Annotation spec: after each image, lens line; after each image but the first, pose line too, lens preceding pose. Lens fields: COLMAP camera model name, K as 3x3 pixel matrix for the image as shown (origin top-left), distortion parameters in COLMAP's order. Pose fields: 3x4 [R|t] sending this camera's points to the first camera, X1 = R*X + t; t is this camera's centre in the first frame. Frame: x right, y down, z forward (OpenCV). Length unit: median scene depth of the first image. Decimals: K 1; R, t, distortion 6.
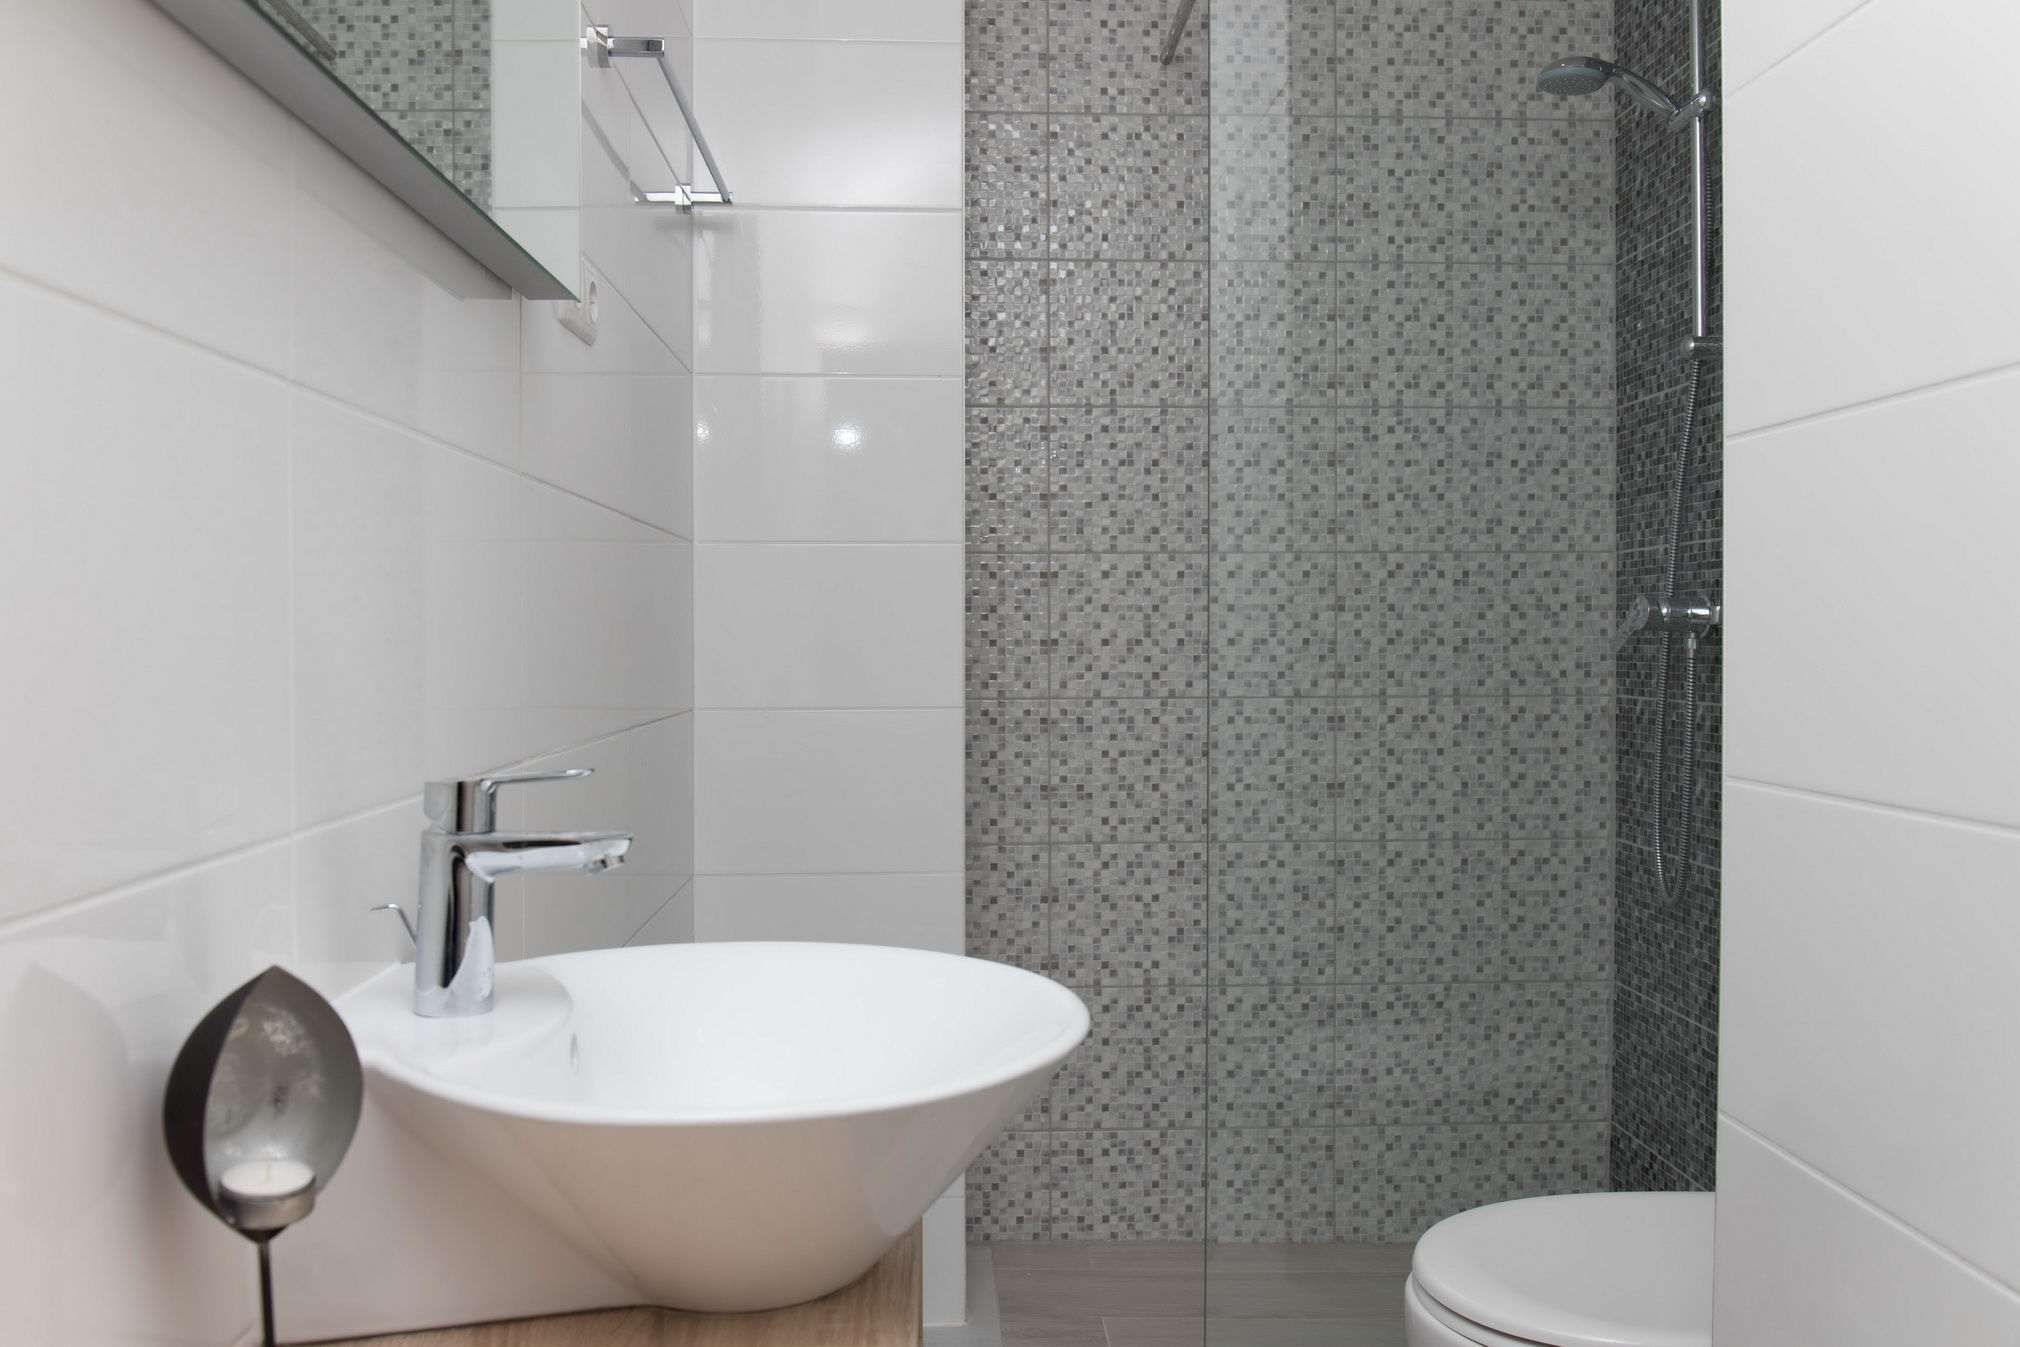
lens RADIAL K [[1616.0, 0, 1005.9], [0, 1616.0, 672.0], [0, 0, 1]] dist [-0.014424, -0.009916]
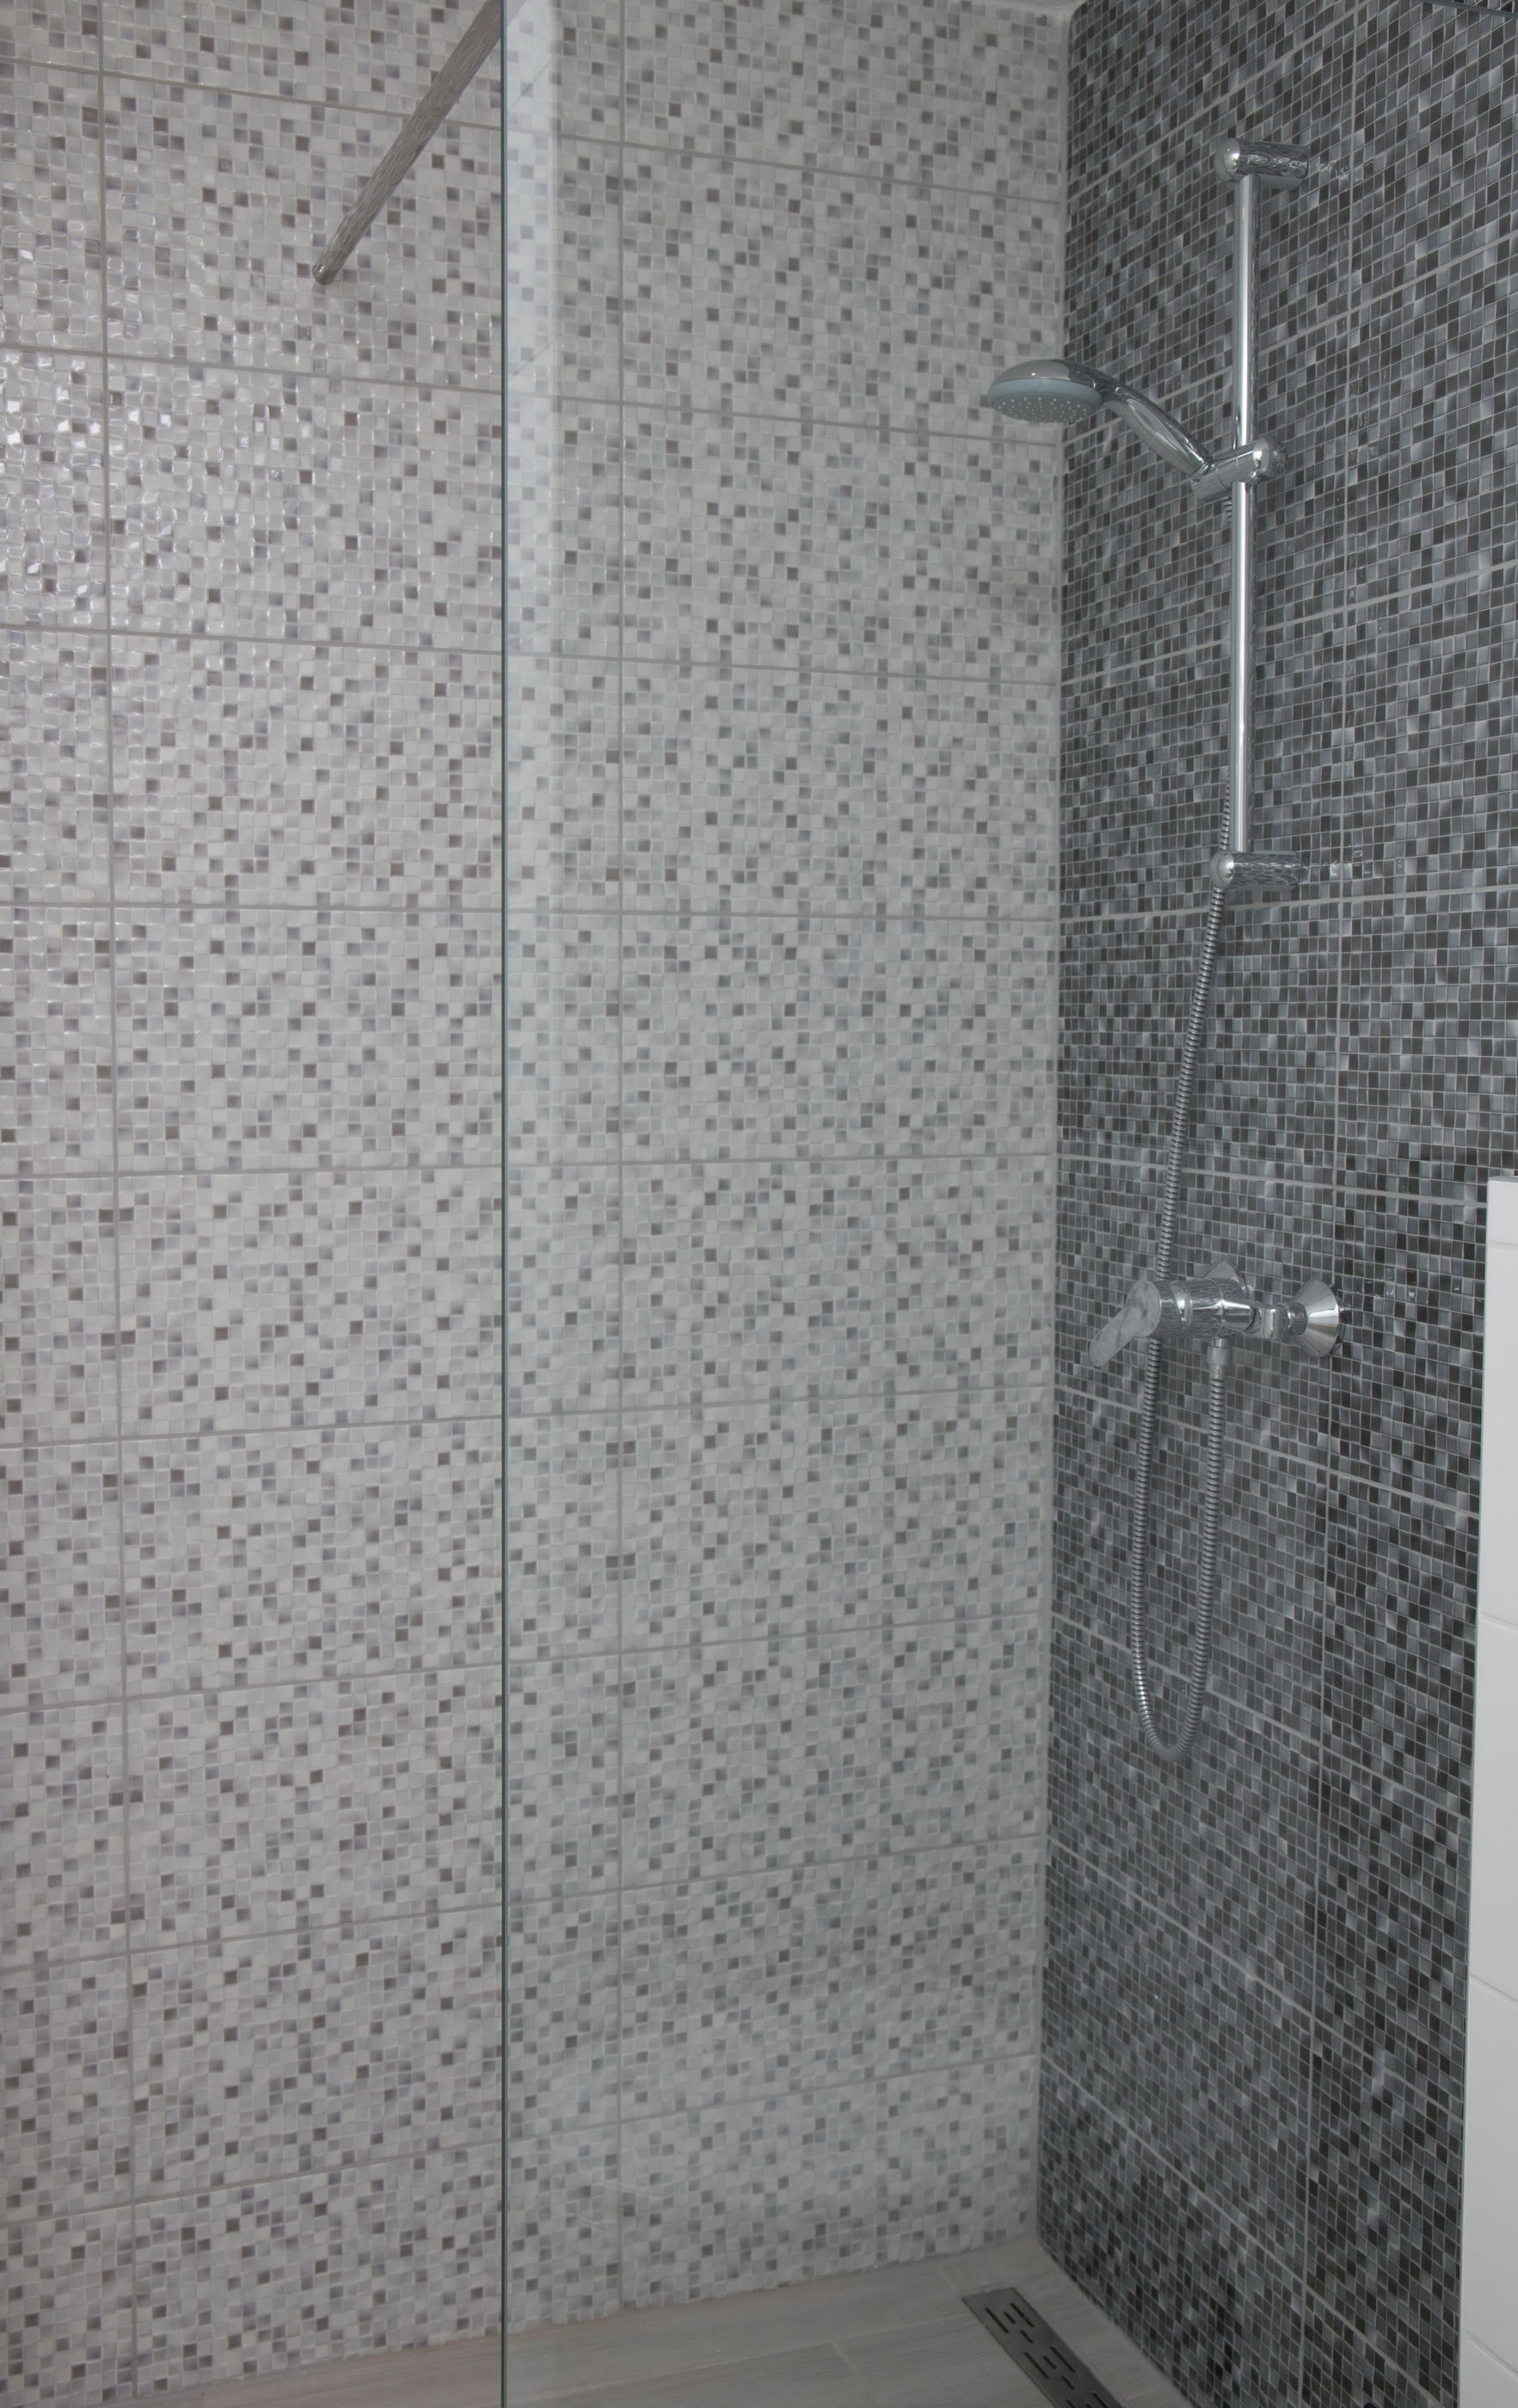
lens RADIAL K [[2341.6, 0, 677.7], [0, 2341.6, 1187.7], [0, 0, 1]] dist [-0.015708, 0.000000]
pose [[0.954139, -0.016417, 0.298915, -0.028187], [0.001578, 0.998757, 0.049816, -0.107652], [-0.299361, -0.047060, 0.952979, 0.190346]]
